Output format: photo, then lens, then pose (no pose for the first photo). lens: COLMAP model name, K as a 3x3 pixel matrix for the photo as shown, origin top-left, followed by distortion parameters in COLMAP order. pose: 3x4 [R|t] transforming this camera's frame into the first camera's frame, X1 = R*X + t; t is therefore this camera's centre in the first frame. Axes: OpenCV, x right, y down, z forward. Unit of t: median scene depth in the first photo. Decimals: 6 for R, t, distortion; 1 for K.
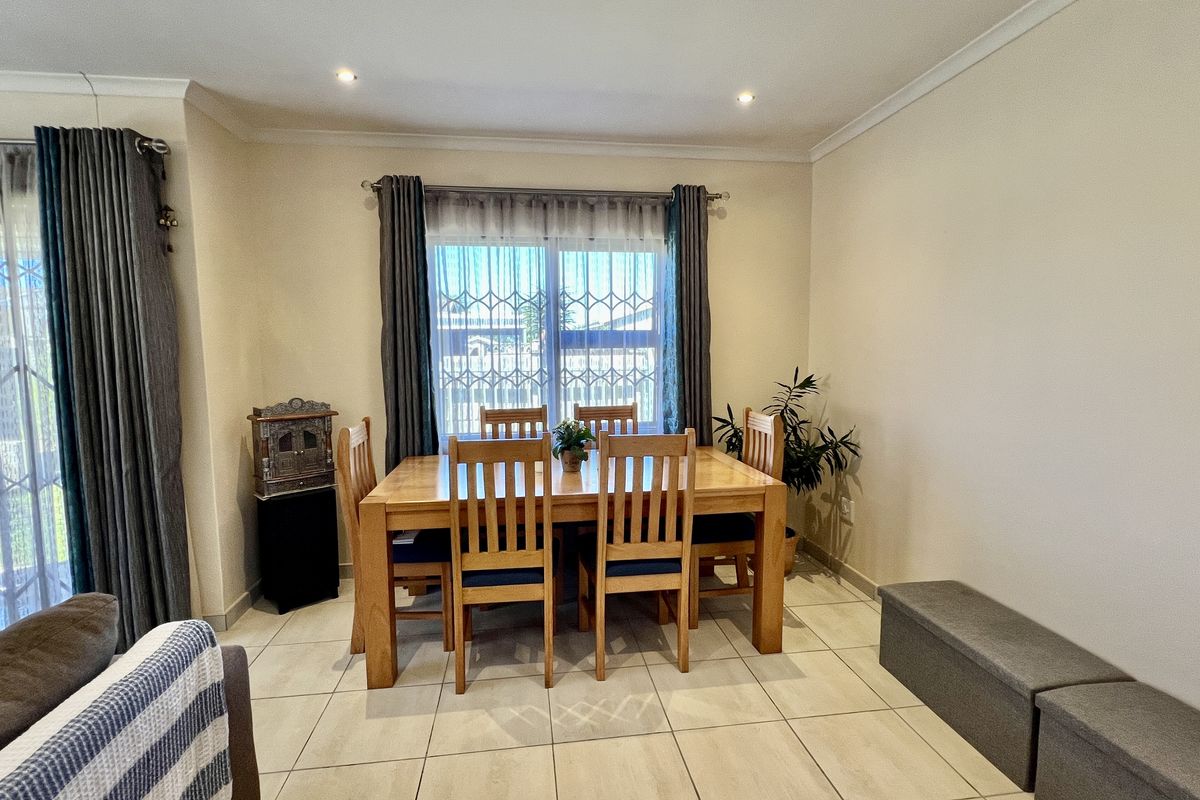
lens RADIAL K [[568.4, 0, 592.0], [0, 568.4, 391.8], [0, 0, 1]] dist [-0.000615, -0.001078]
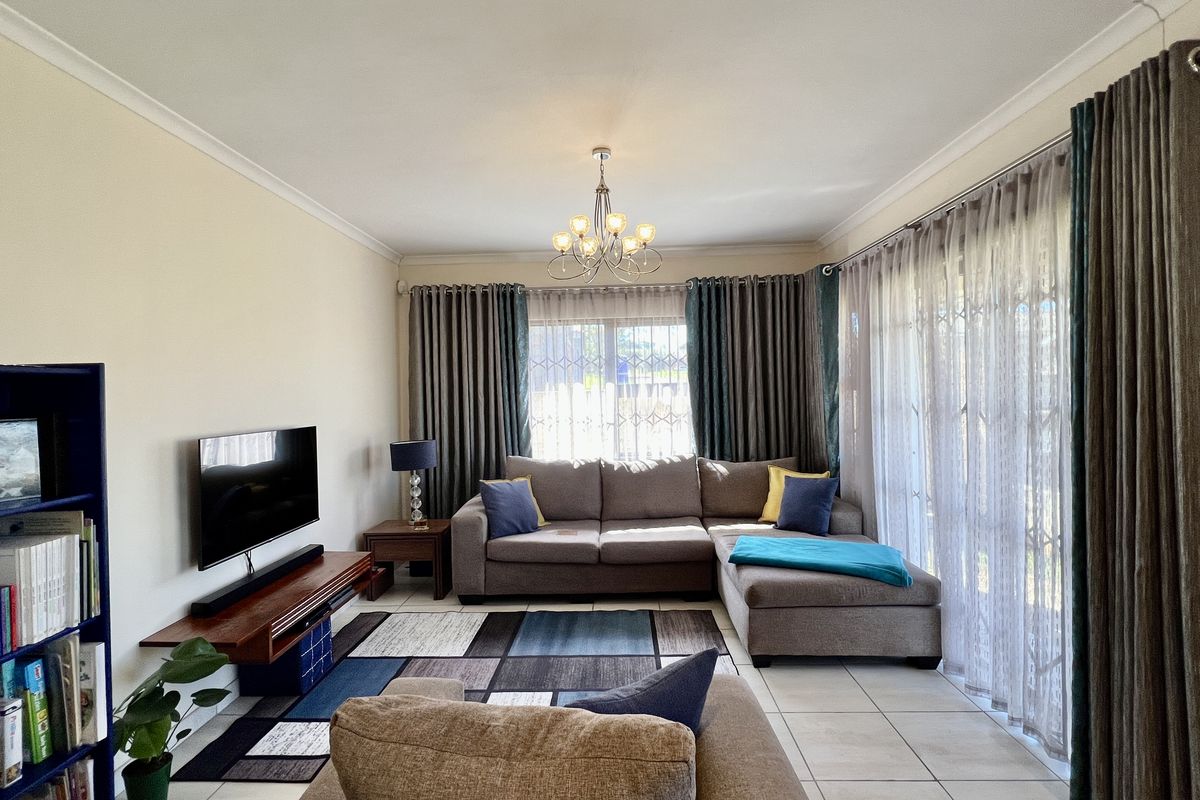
lens RADIAL K [[568.4, 0, 599.5], [0, 568.4, 396.9], [0, 0, 1]] dist [-0.000615, -0.001078]
pose [[-0.156678, 0.018581, -0.987475, -0.073673], [-0.055676, 0.998067, 0.027614, -0.044335], [0.986079, 0.059305, -0.155340, 0.477598]]
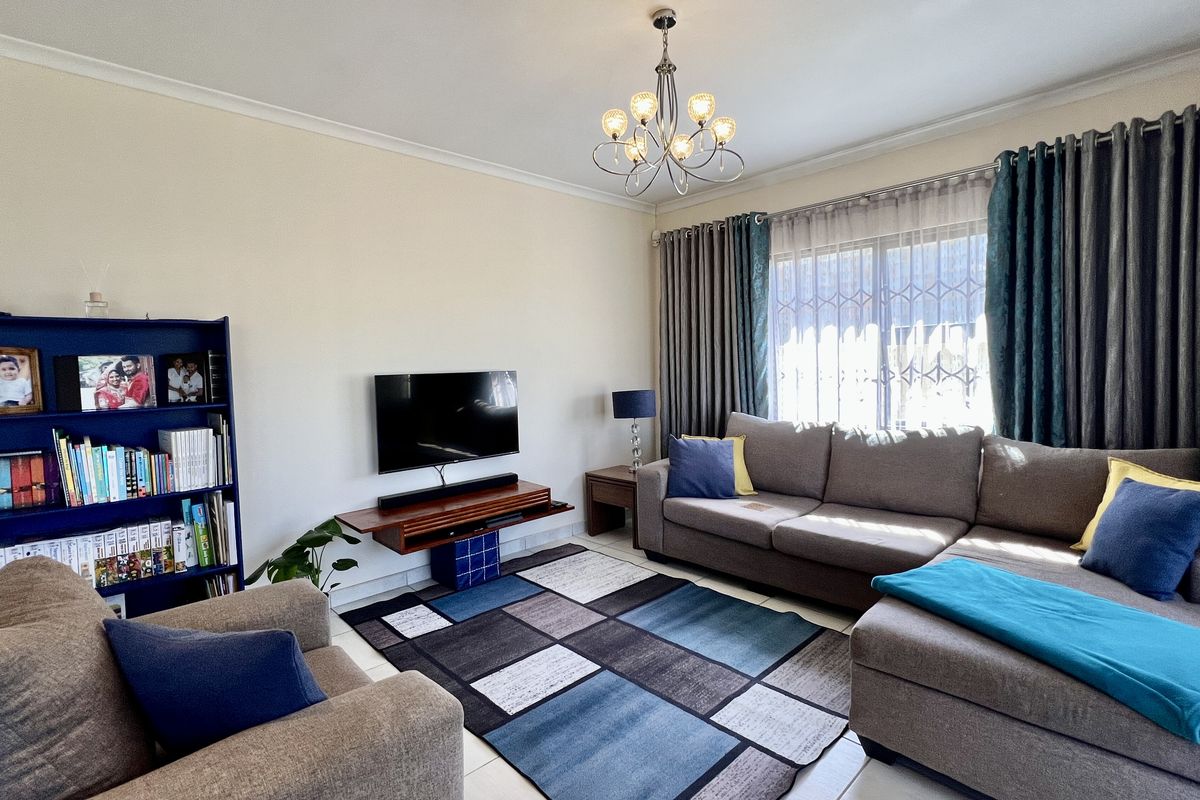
lens RADIAL K [[568.4, 0, 601.4], [0, 568.4, 395.7], [0, 0, 1]] dist [-0.000615, -0.001078]
pose [[-0.806089, 0.060533, -0.588690, -0.557231], [-0.017165, 0.991945, 0.125502, -0.031411], [0.591545, 0.111271, -0.798557, 0.963760]]
